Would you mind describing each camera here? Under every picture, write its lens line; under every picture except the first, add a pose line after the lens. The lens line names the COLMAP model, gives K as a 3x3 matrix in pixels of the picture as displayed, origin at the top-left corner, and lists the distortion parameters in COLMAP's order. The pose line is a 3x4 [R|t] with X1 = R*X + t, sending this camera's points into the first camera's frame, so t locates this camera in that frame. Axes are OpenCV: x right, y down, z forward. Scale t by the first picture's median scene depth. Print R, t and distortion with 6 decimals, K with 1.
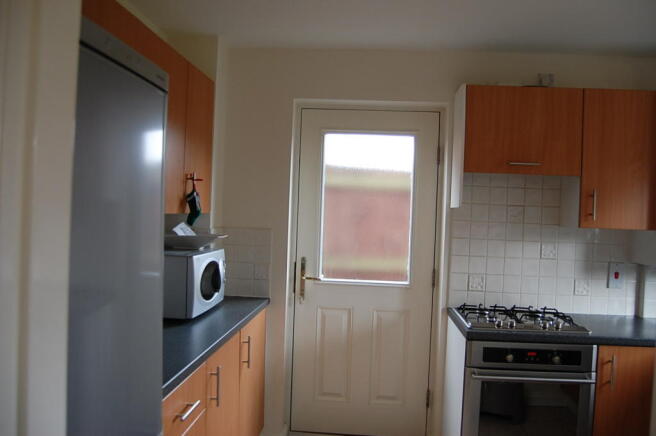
lens RADIAL K [[515.5, 0, 328.0], [0, 515.5, 218.0], [0, 0, 1]] dist [-0.091408, 0.018374]
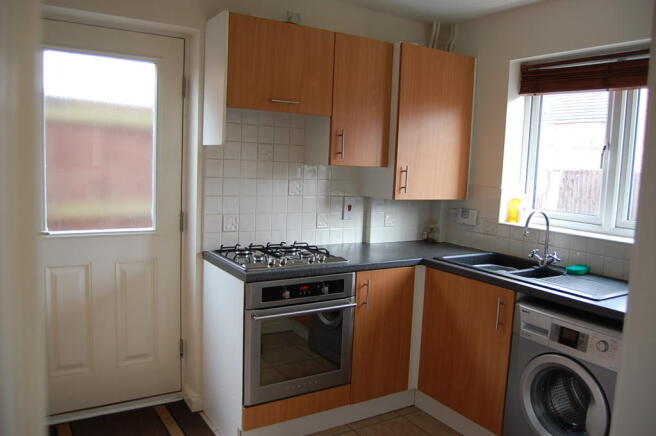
lens RADIAL K [[515.5, 0, 328.0], [0, 515.5, 218.0], [0, 0, 1]] dist [-0.091408, 0.018374]
pose [[0.796167, -0.071587, 0.600827, -0.151704], [-0.002542, 0.992572, 0.121630, -0.002502], [-0.605071, -0.098365, 0.790072, 0.119392]]
